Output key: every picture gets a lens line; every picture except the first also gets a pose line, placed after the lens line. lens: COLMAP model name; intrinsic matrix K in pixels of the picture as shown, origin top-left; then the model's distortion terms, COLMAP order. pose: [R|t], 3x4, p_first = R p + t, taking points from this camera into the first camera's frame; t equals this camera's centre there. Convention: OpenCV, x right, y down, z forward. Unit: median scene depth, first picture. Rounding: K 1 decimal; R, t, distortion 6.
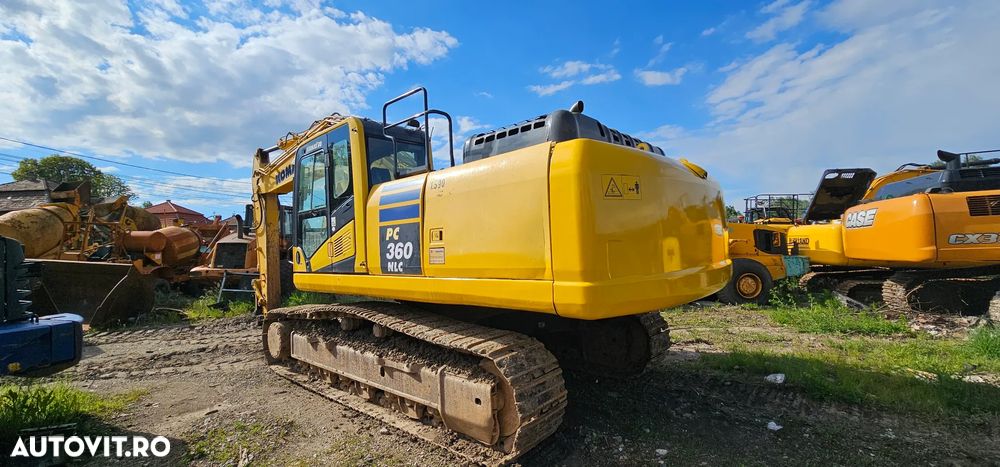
lens RADIAL K [[417.0, 0, 500.0], [0, 417.0, 233.5], [0, 0, 1]] dist [0.000010, 0.000049]
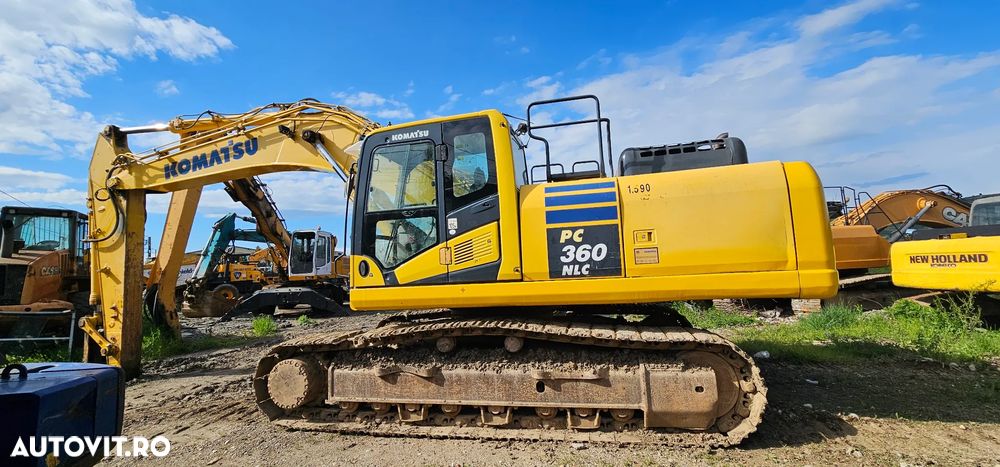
lens RADIAL K [[408.0, 0, 499.9], [0, 408.0, 231.0], [0, 0, 1]] dist [-0.000553, 0.000477]
pose [[0.870444, 0.039842, 0.490653, -0.824603], [-0.000596, 0.996804, -0.079885, 0.062005], [-0.492268, 0.069243, 0.867685, 0.244296]]
